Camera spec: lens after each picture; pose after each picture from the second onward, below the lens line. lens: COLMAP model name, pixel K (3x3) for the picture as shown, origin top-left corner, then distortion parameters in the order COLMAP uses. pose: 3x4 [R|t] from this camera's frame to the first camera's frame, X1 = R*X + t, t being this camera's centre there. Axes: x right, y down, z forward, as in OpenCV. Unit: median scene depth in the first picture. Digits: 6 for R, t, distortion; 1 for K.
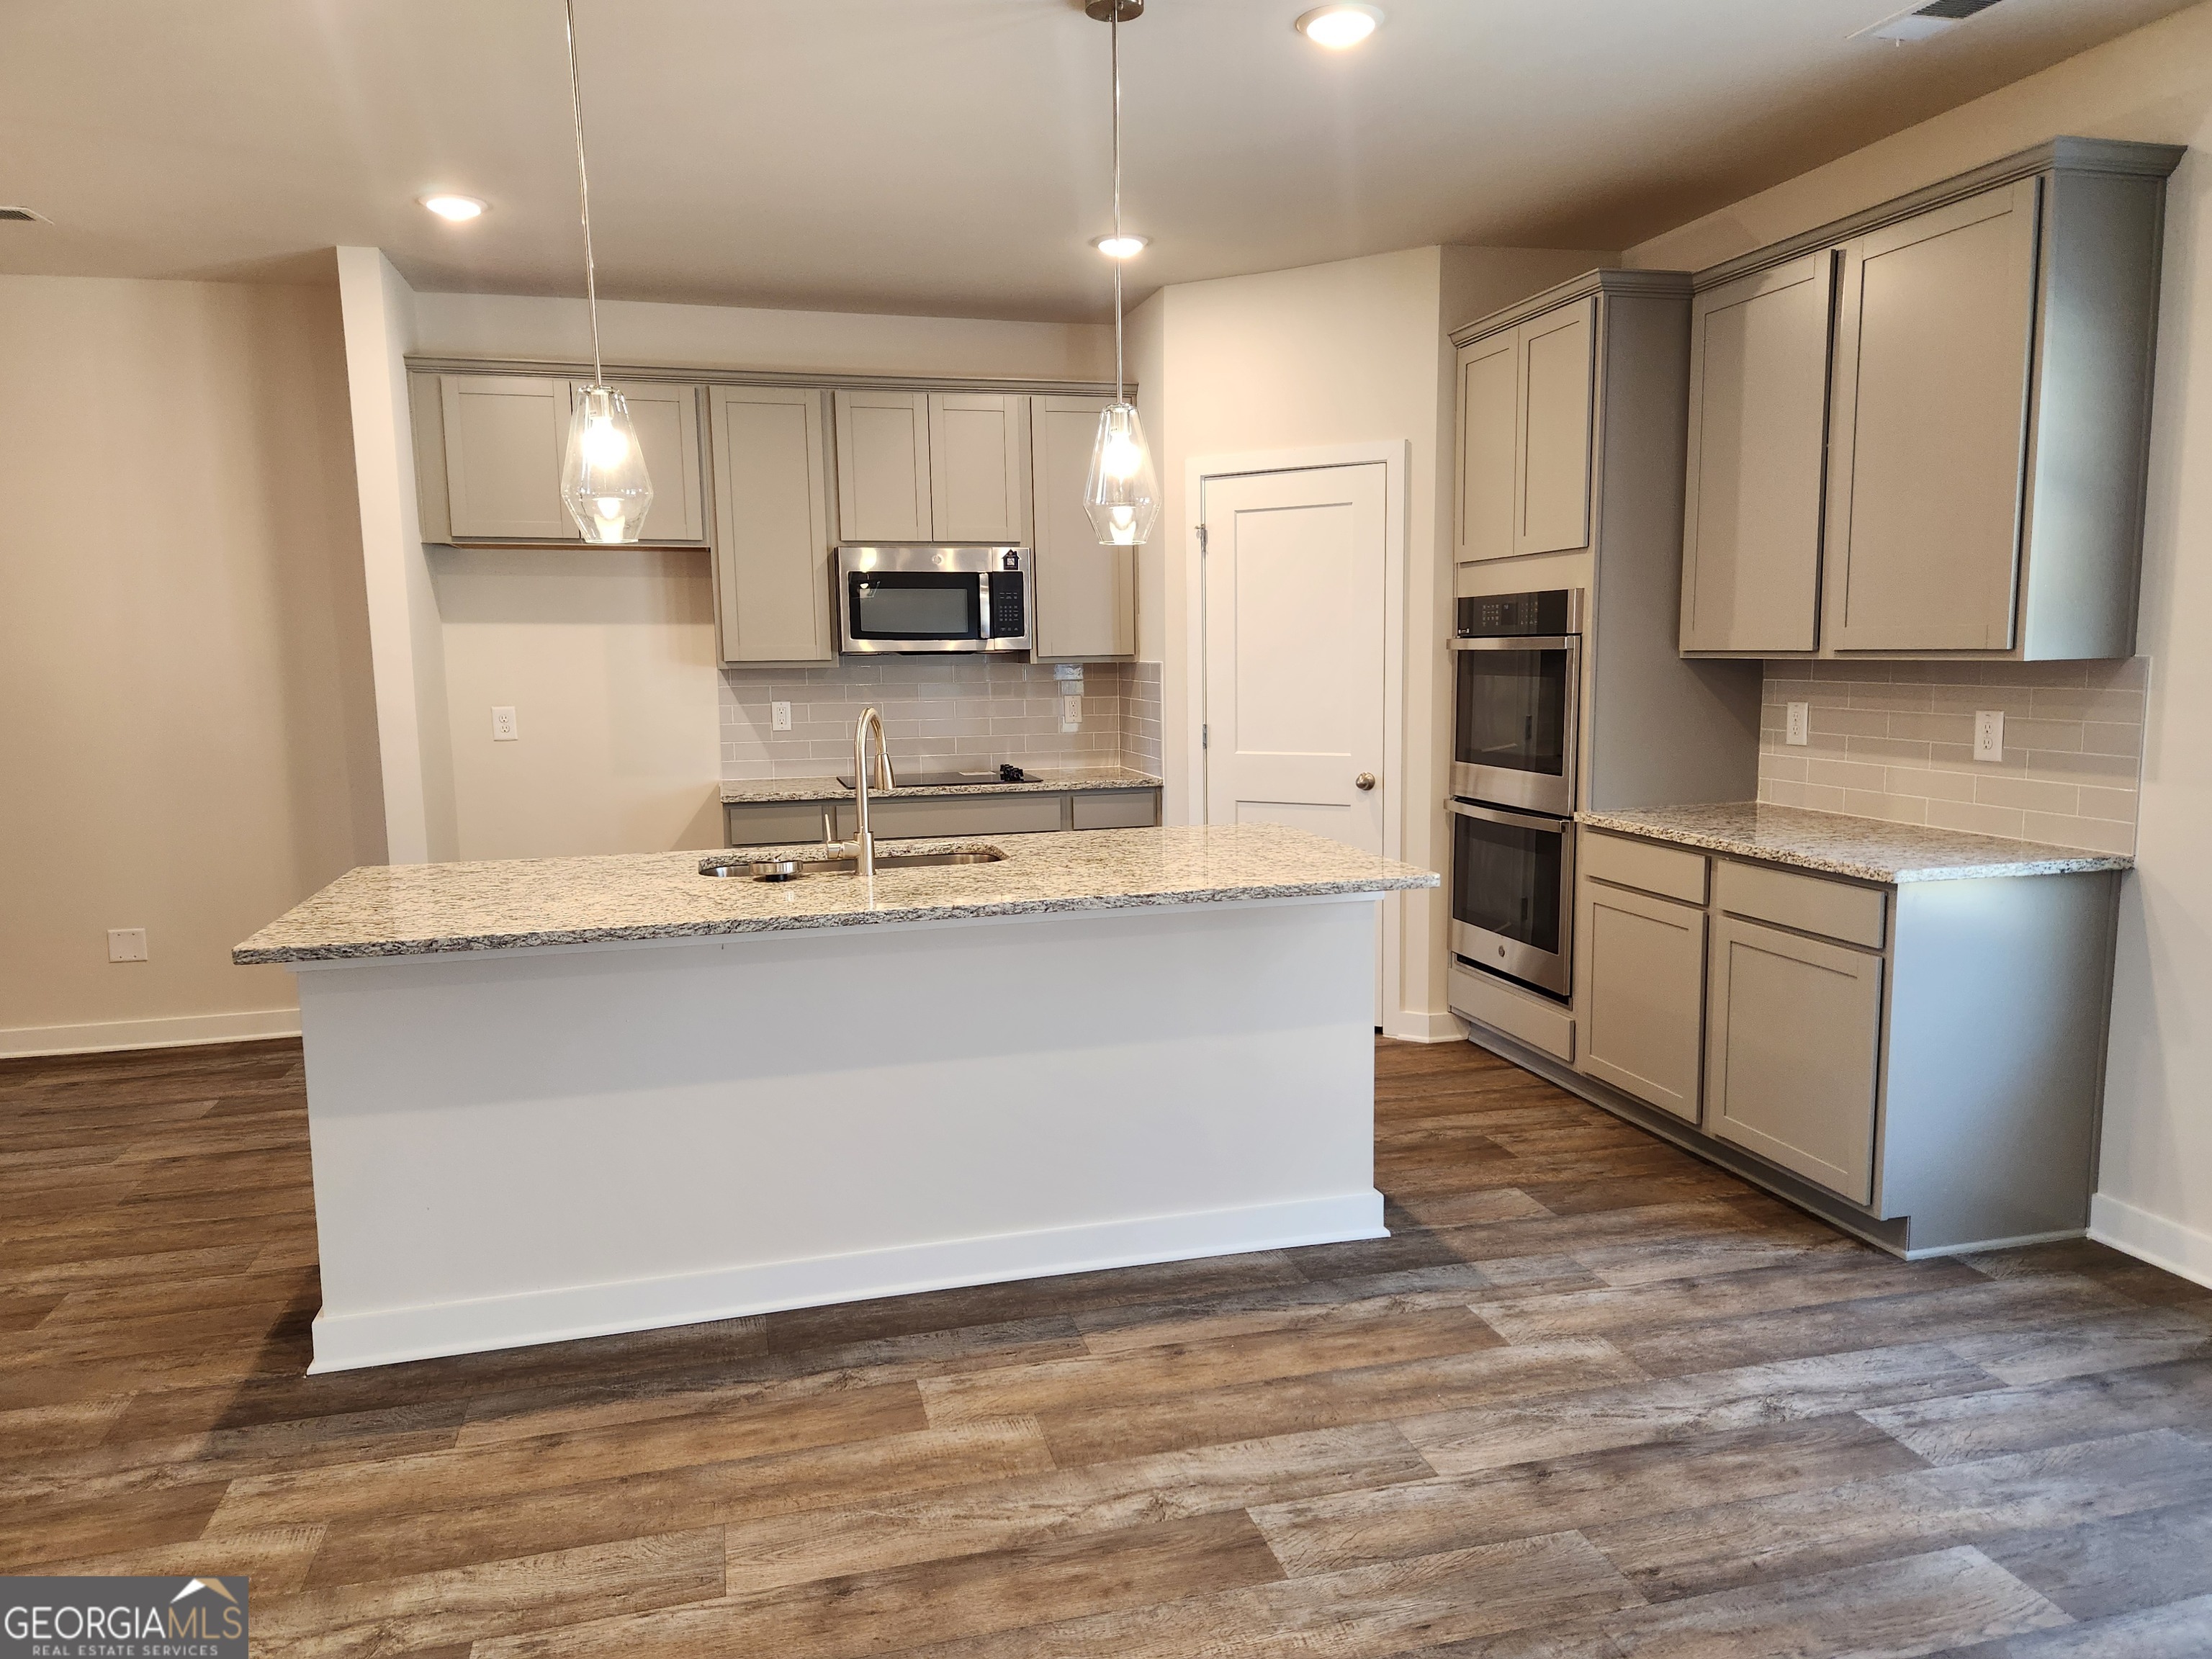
lens RADIAL K [[1509.4, 0, 1119.6], [0, 1509.4, 838.8], [0, 0, 1]] dist [0.076571, -0.061153]
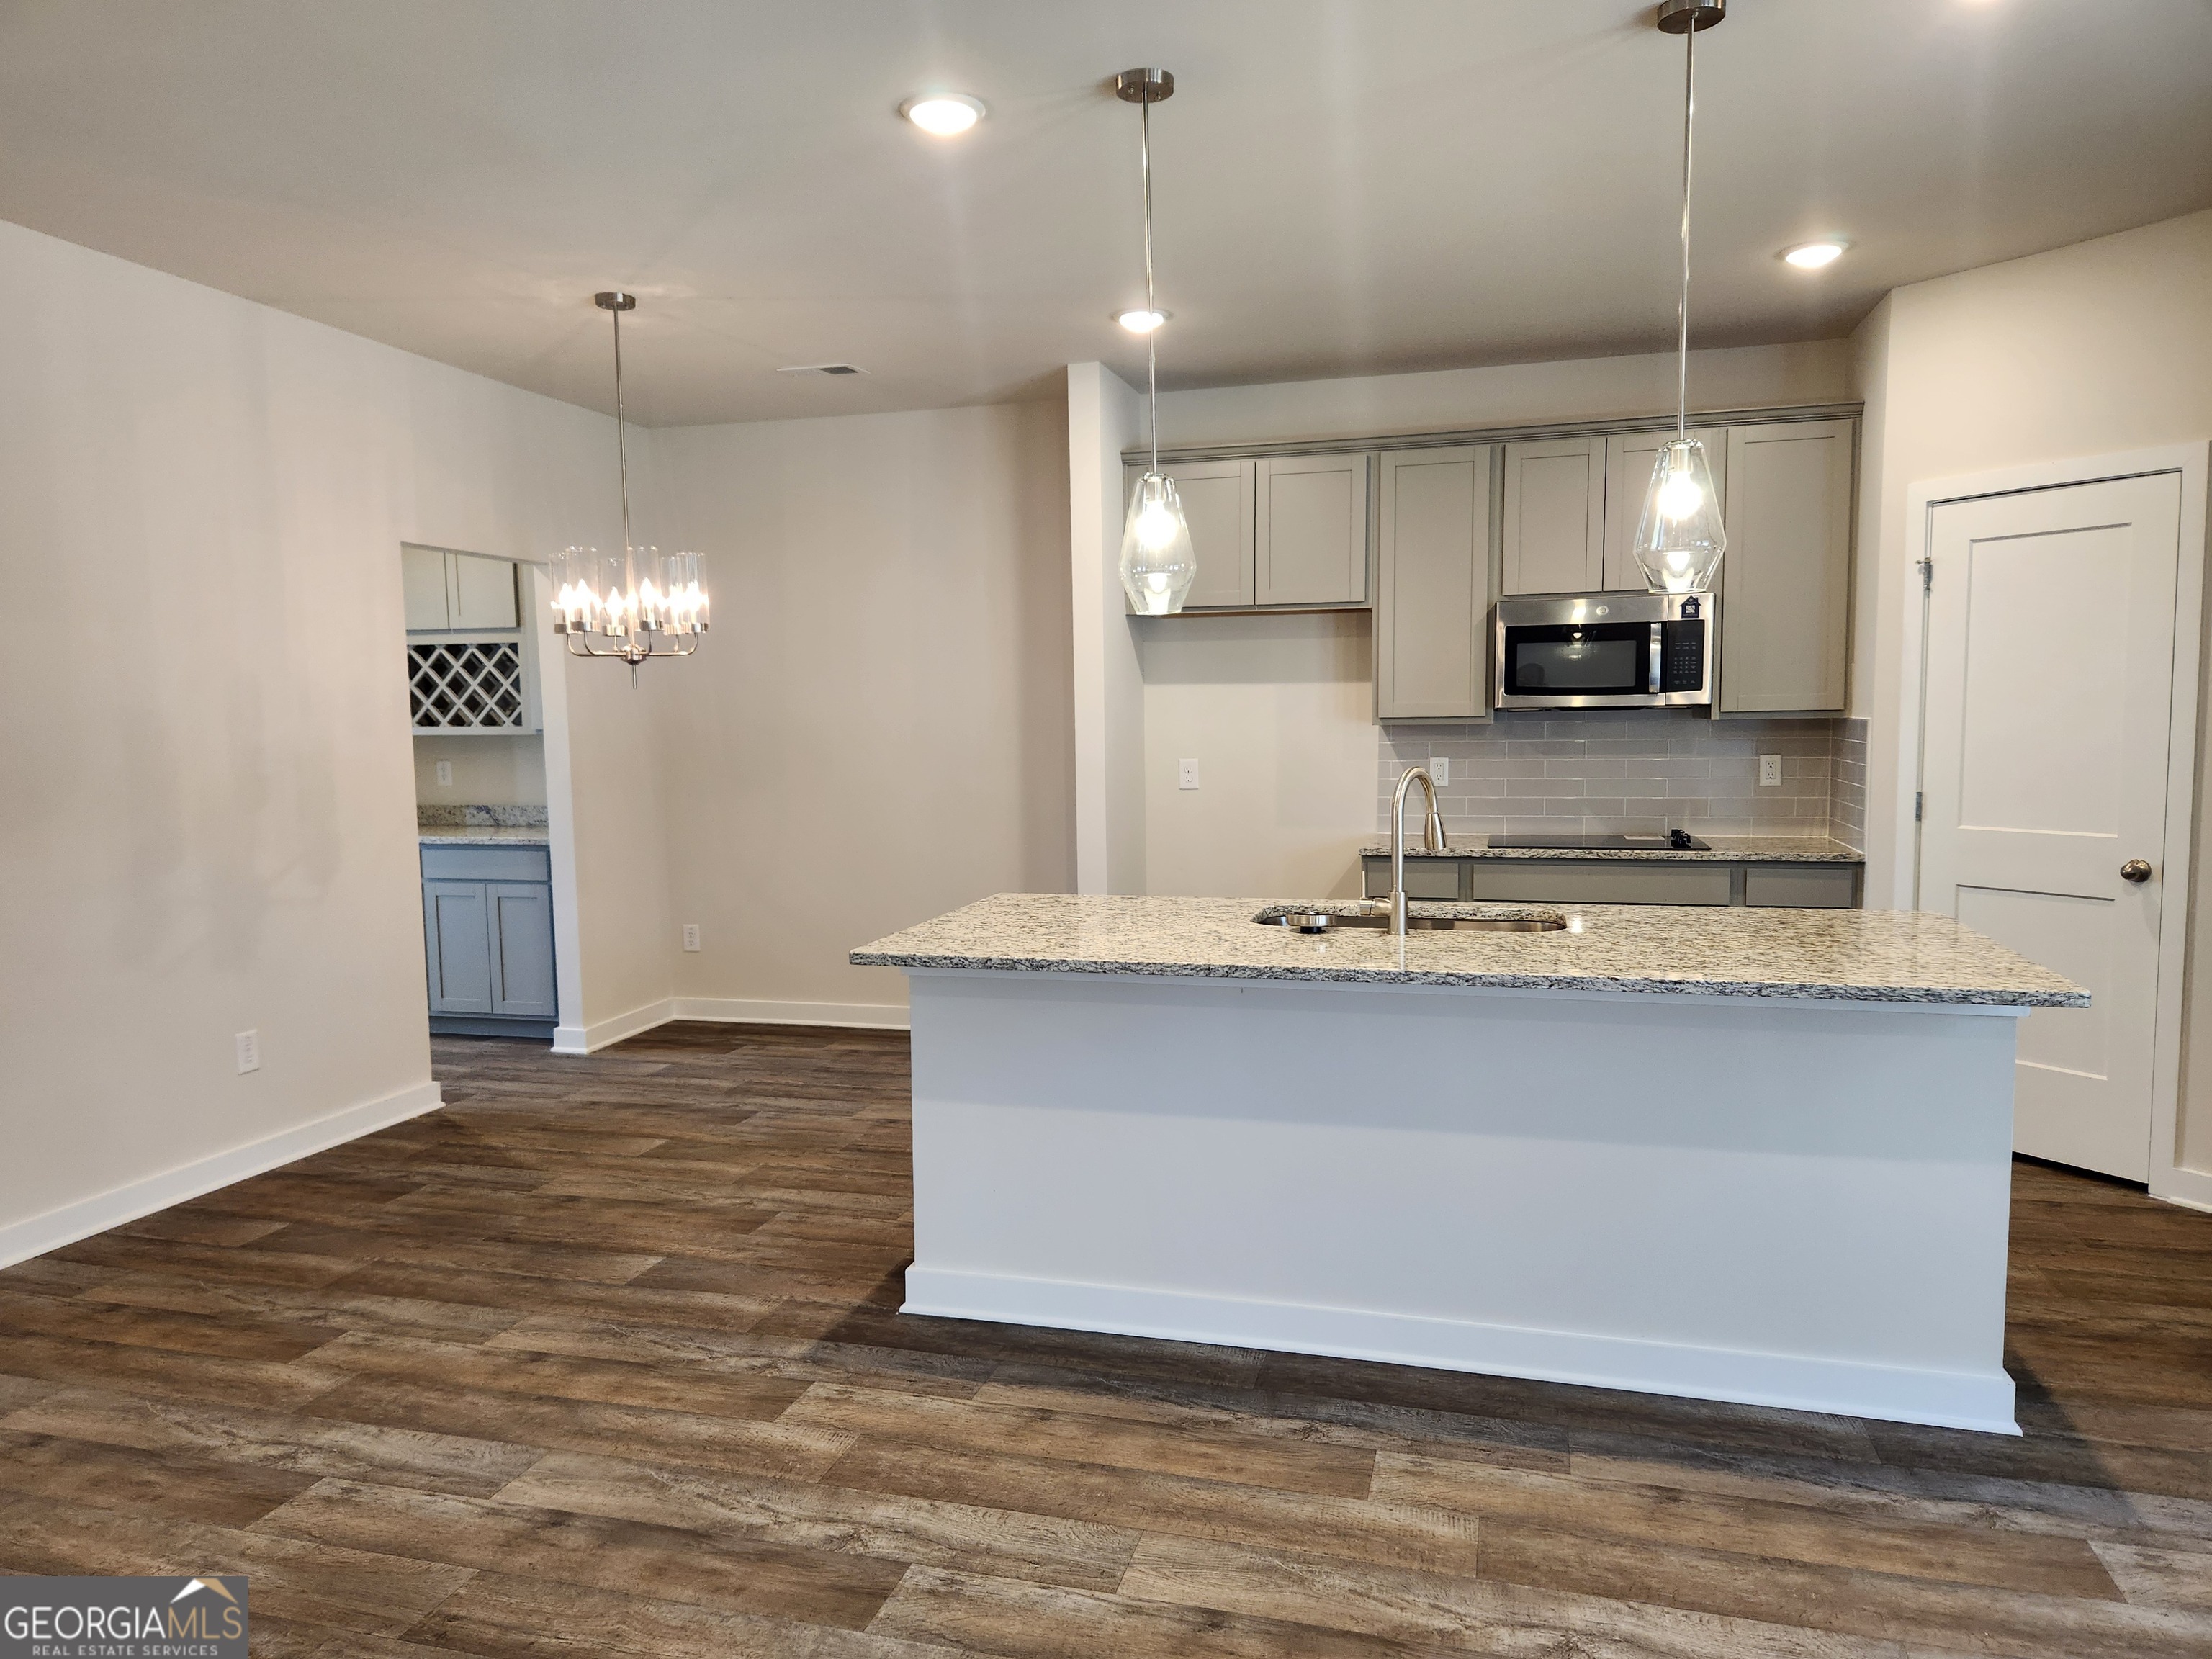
lens RADIAL K [[1509.4, 0, 1099.8], [0, 1509.4, 872.4], [0, 0, 1]] dist [0.076571, -0.061153]
pose [[0.859911, 0.058308, -0.507104, 0.171297], [-0.065133, 0.997867, 0.004289, -0.008432], [0.506272, 0.029341, 0.861874, 0.043371]]
